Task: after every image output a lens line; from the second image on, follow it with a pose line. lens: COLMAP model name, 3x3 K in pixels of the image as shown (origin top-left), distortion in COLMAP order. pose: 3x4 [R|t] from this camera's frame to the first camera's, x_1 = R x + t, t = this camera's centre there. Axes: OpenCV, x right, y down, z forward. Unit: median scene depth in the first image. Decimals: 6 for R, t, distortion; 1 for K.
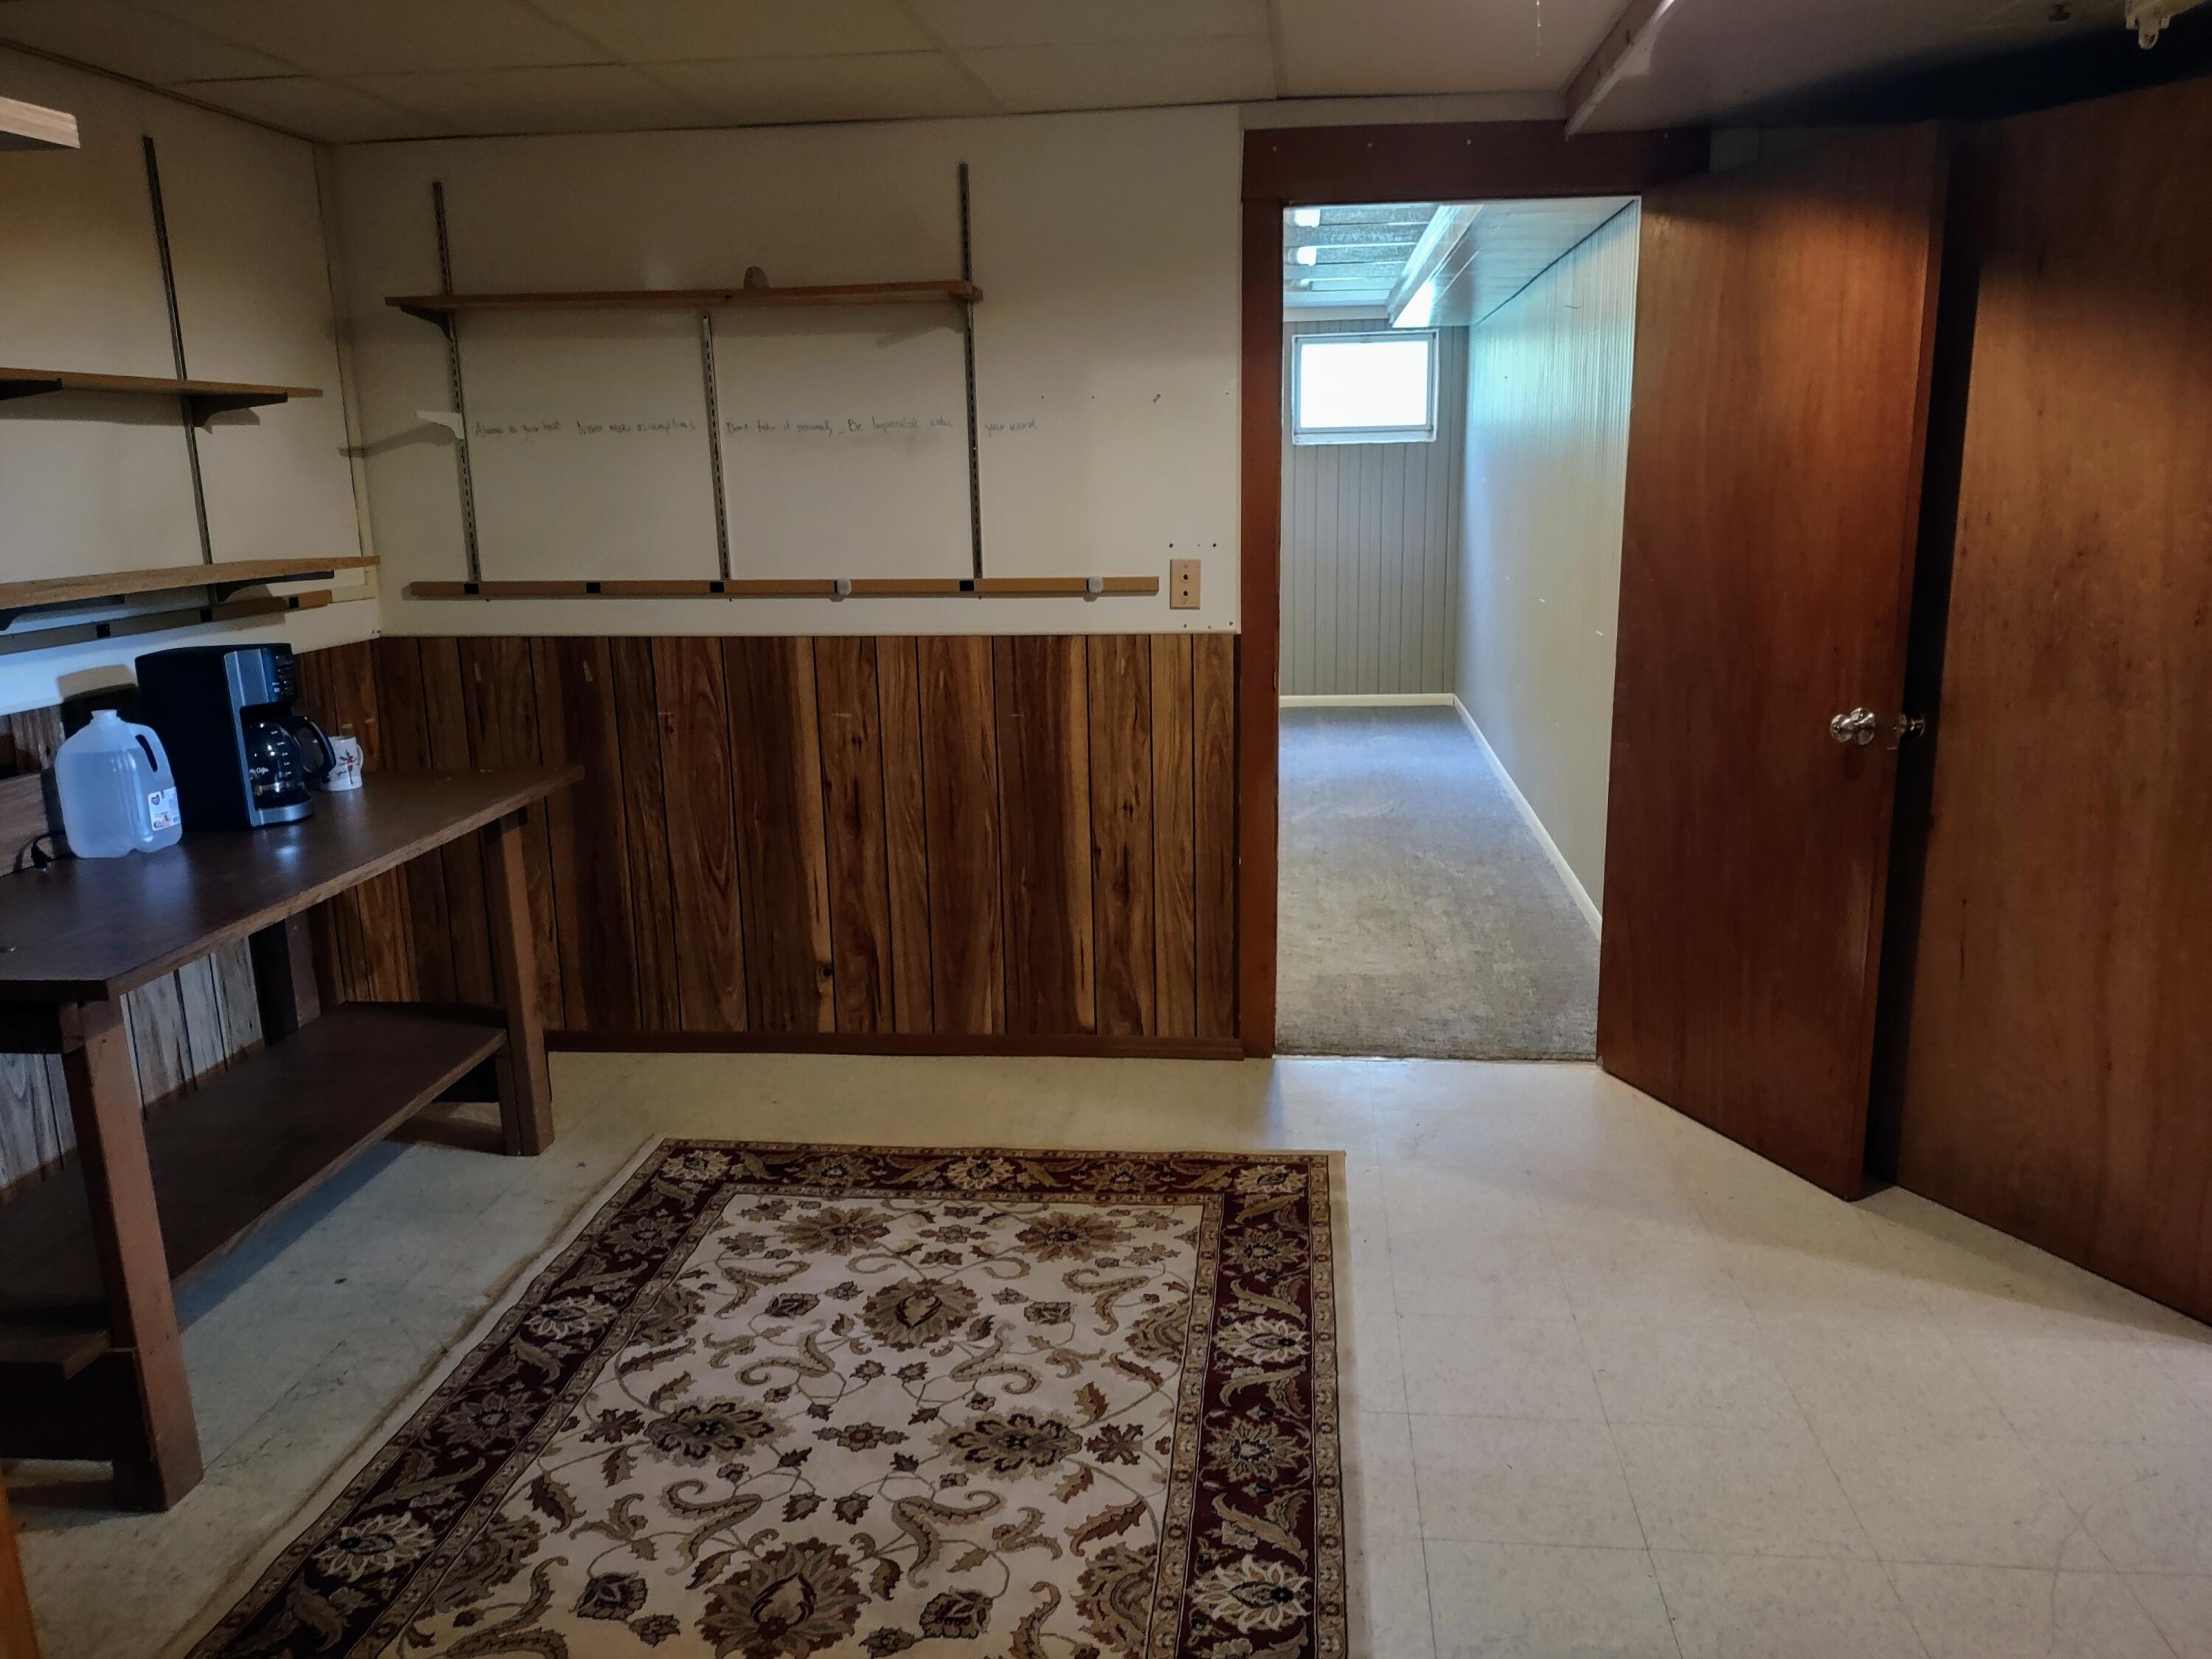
lens RADIAL K [[1653.0, 0, 1126.3], [0, 1653.0, 840.0], [0, 0, 1]] dist [0.110611, -0.146731]
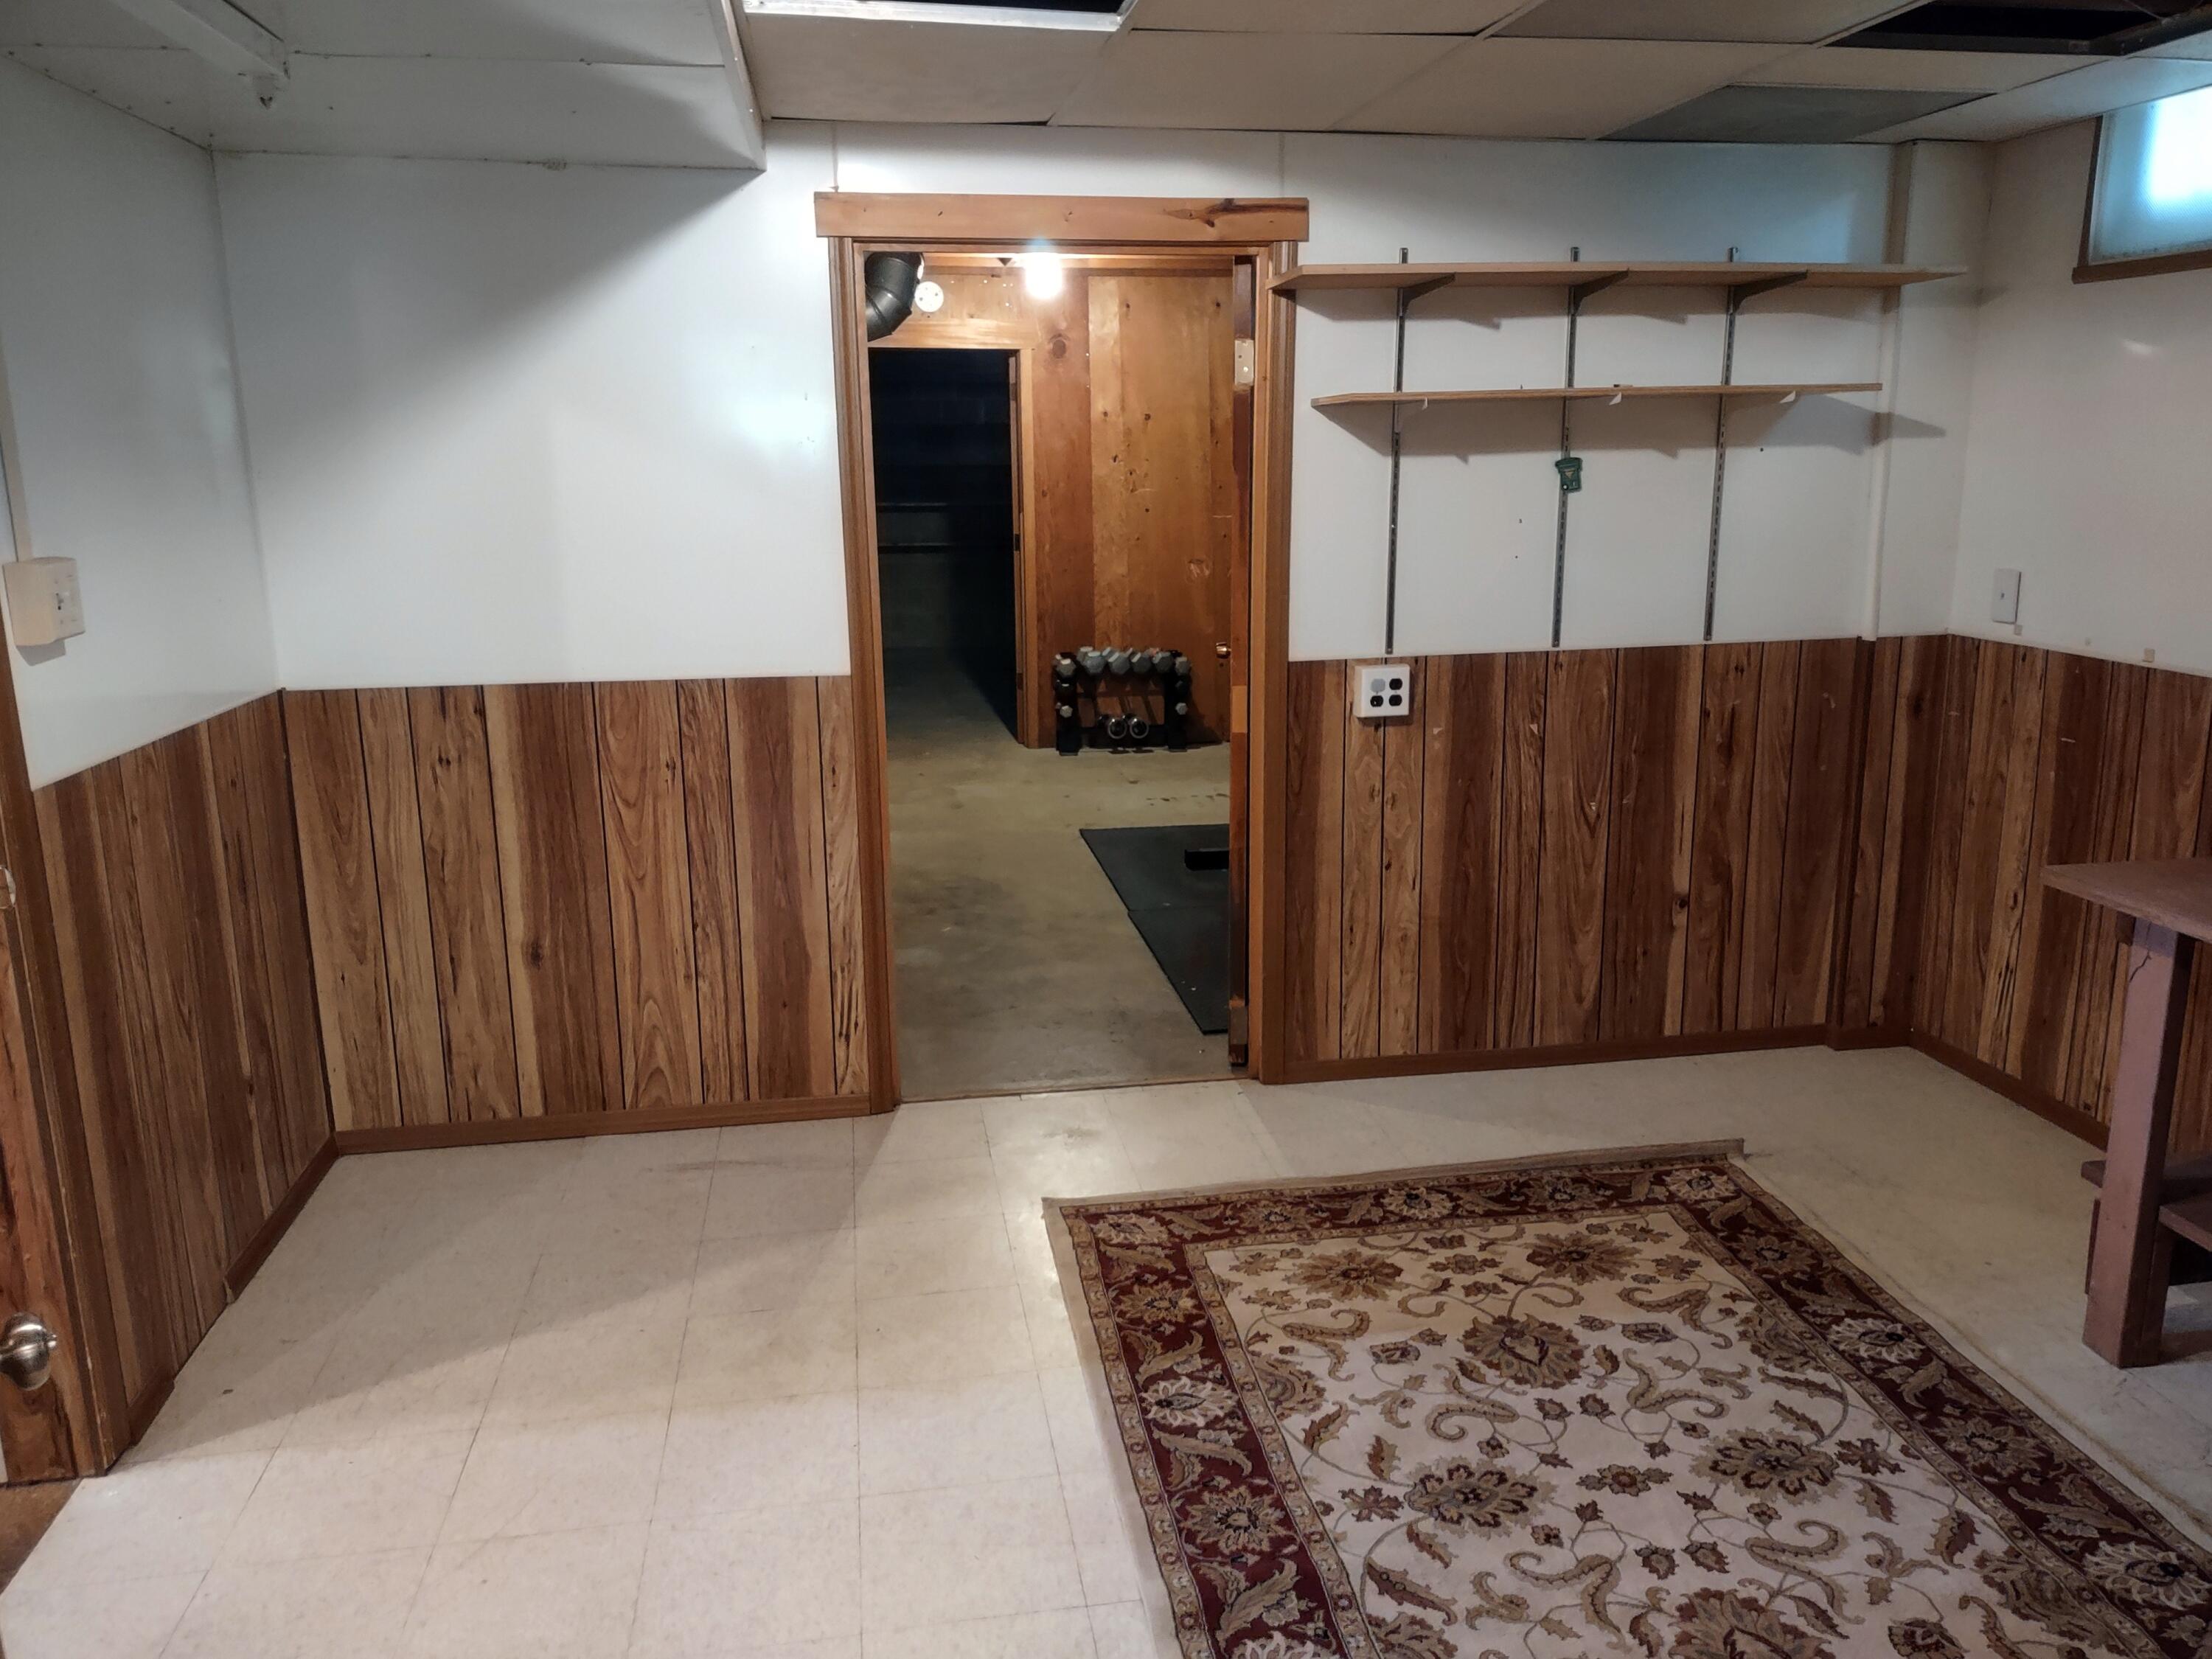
lens RADIAL K [[1653.0, 0, 1126.3], [0, 1653.0, 840.0], [0, 0, 1]] dist [0.110611, -0.146731]
pose [[-0.963857, 0.083407, -0.253027, 0.362643], [-0.039834, 0.893938, 0.446417, -0.433646], [0.263424, 0.440361, -0.858306, 1.704440]]
